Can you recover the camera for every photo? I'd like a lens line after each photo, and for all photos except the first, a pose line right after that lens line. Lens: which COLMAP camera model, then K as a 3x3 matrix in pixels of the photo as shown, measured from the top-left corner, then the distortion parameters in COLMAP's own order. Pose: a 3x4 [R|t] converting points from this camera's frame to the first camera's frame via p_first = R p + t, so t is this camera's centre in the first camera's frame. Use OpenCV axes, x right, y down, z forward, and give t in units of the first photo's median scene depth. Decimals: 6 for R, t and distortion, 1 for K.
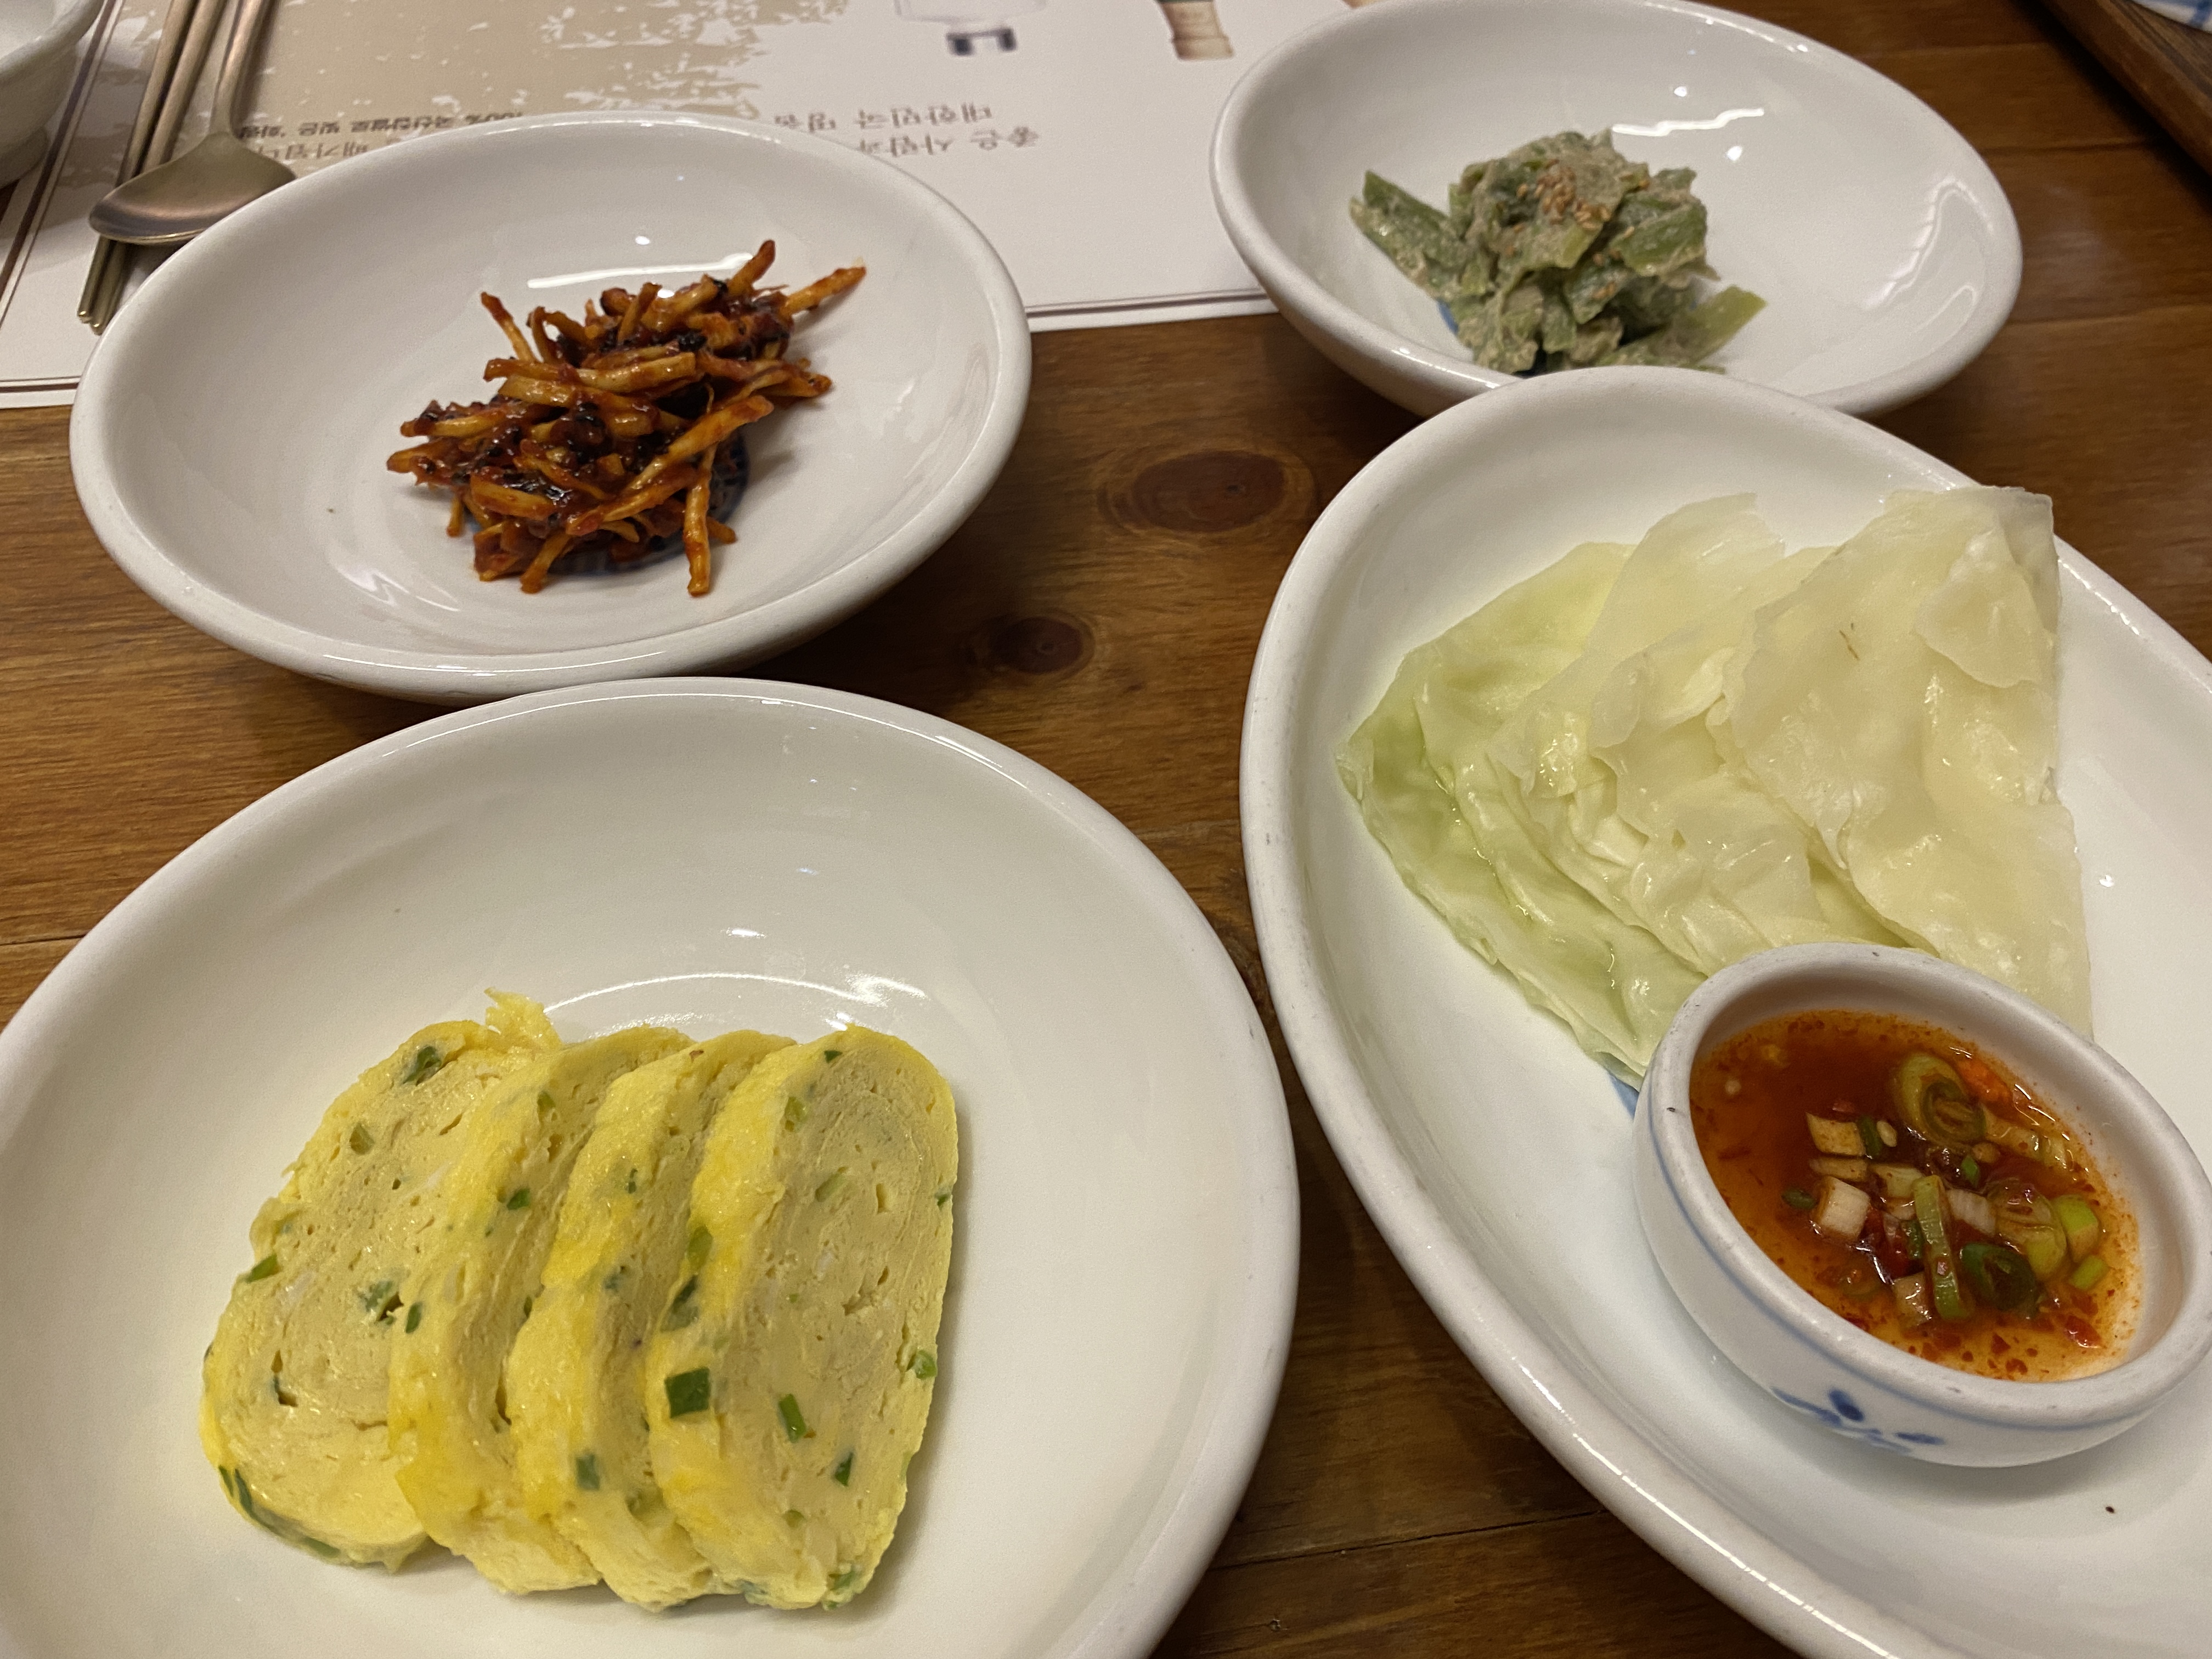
lens RADIAL K [[1828.6, 0, 1106.0], [0, 1828.6, 829.5], [0, 0, 1]] dist [-0.000721, 0.004855]
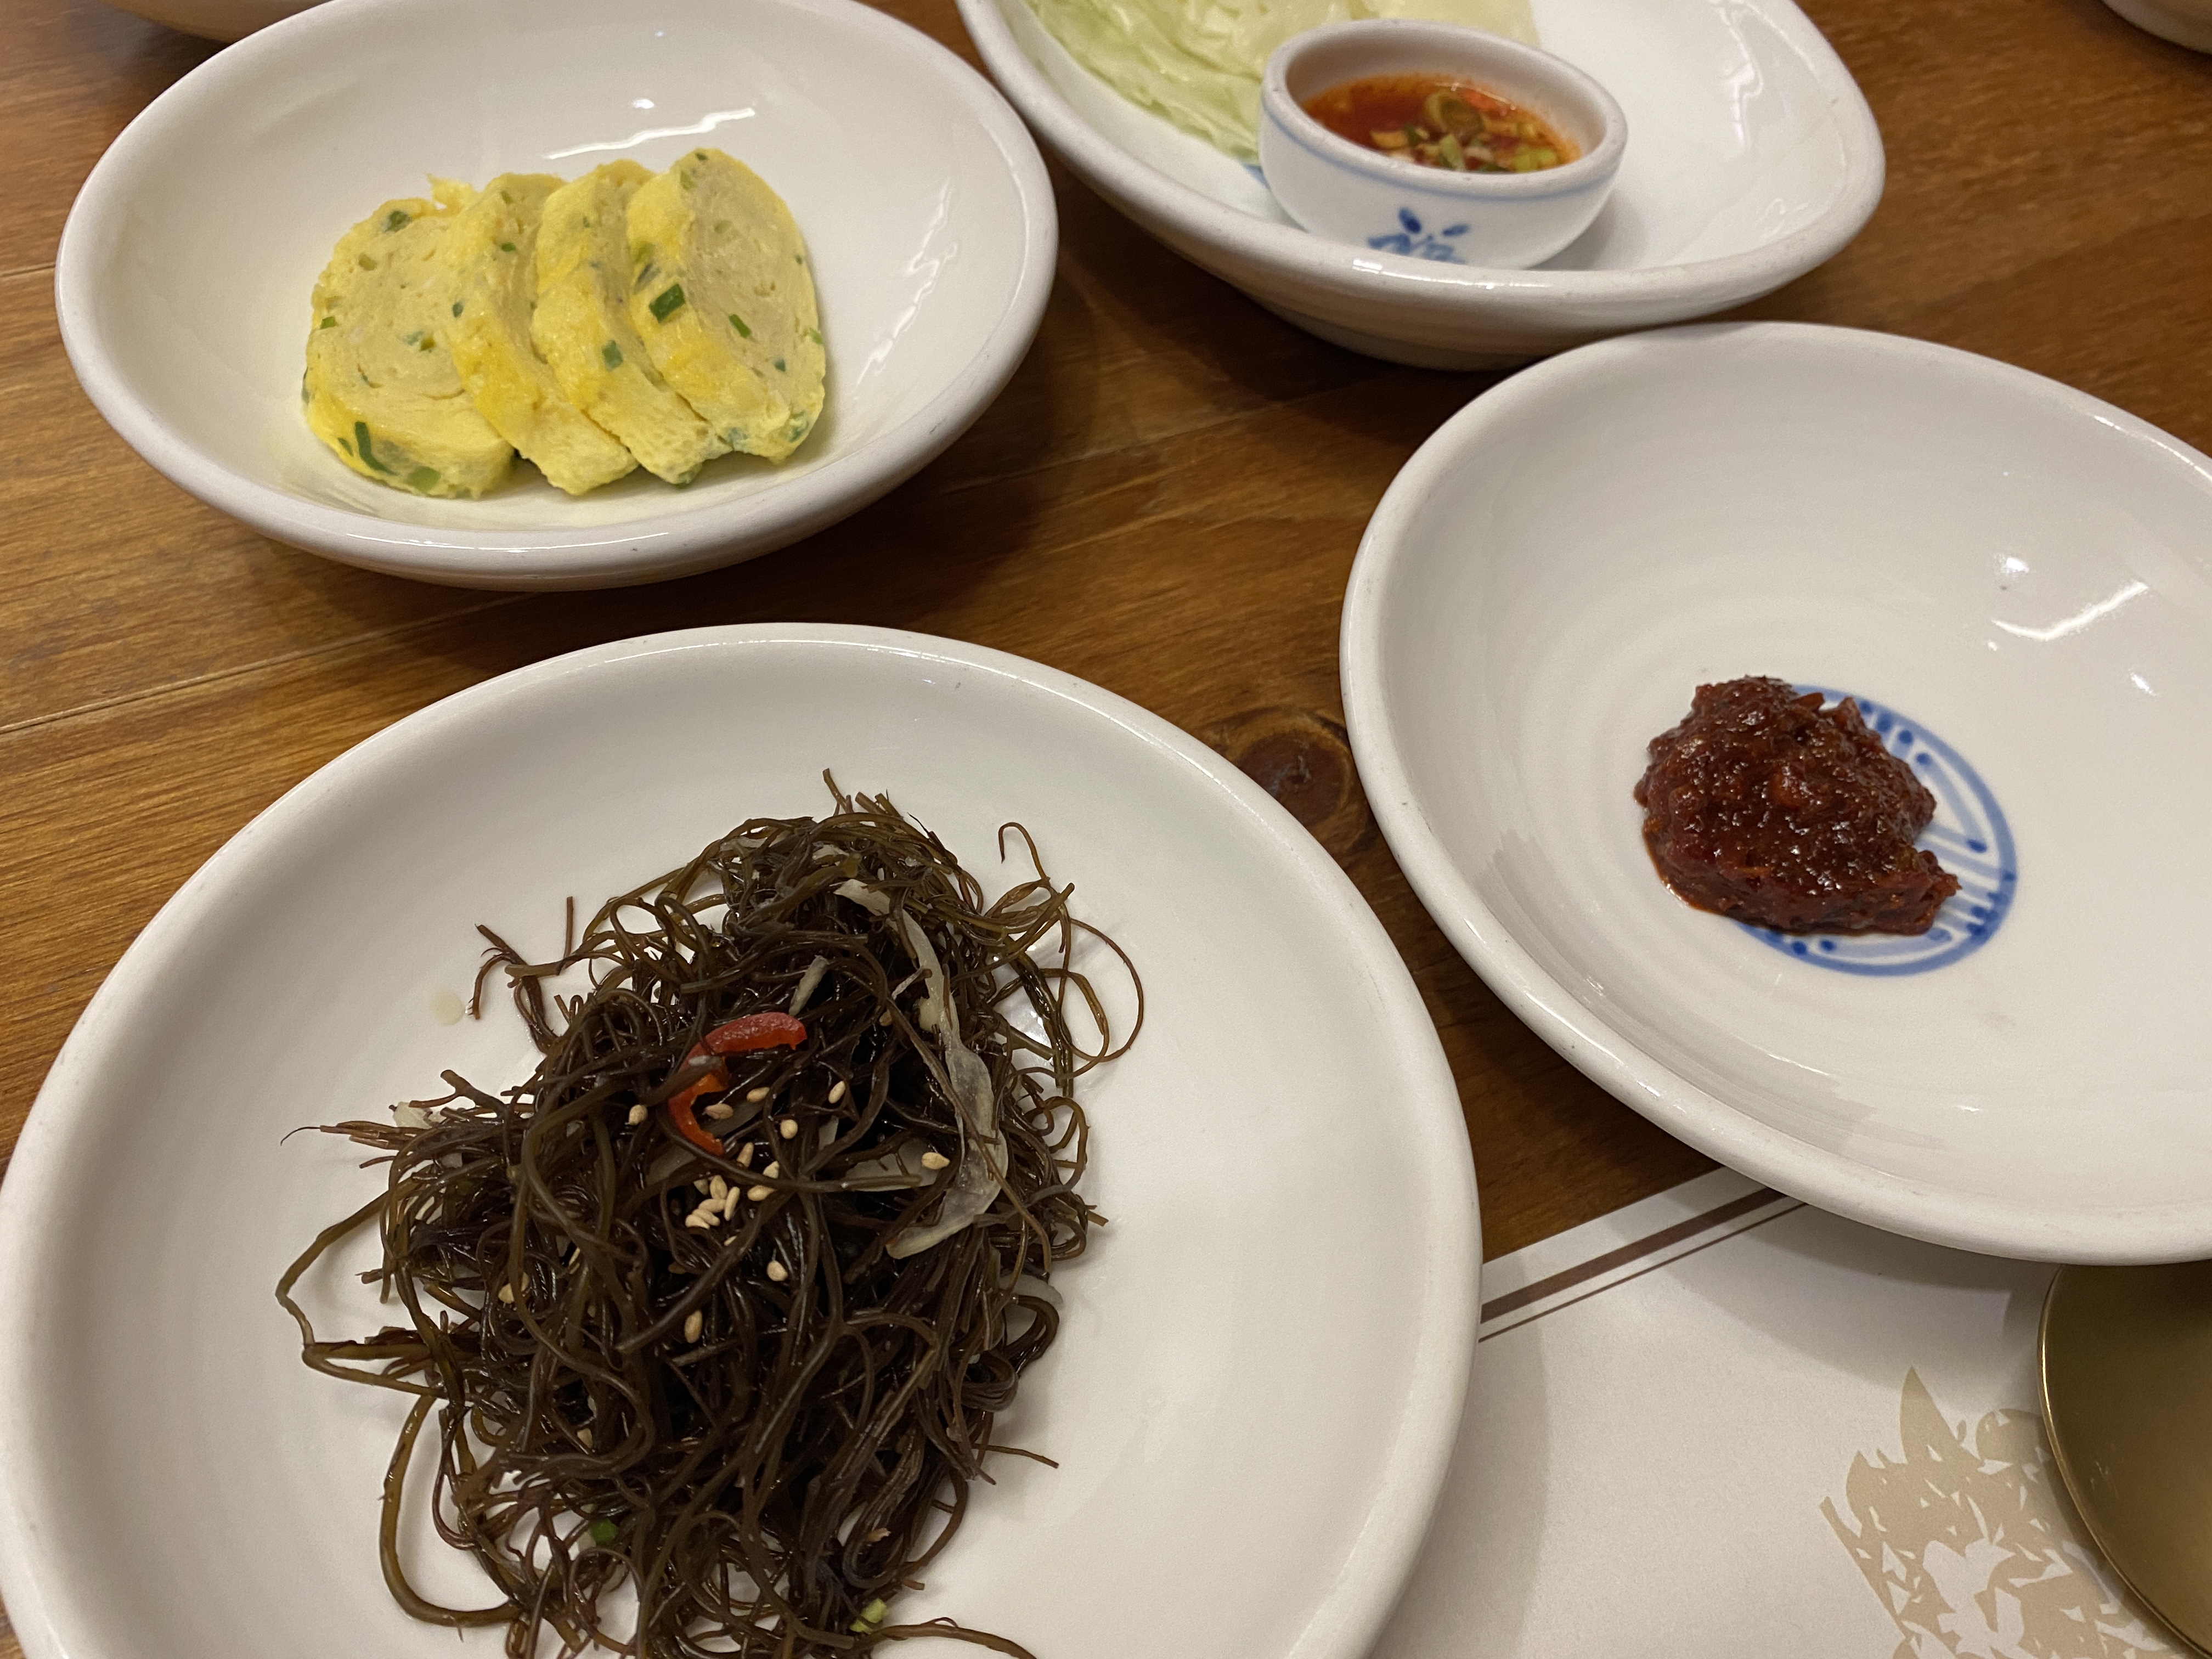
lens RADIAL K [[1828.6, 0, 1106.0], [0, 1828.6, 829.5], [0, 0, 1]] dist [-0.000721, 0.004855]
pose [[0.967798, -0.183985, 0.171801, -0.190282], [0.173150, 0.981945, 0.076183, 0.585136], [-0.182716, -0.043982, 0.982181, -0.460520]]
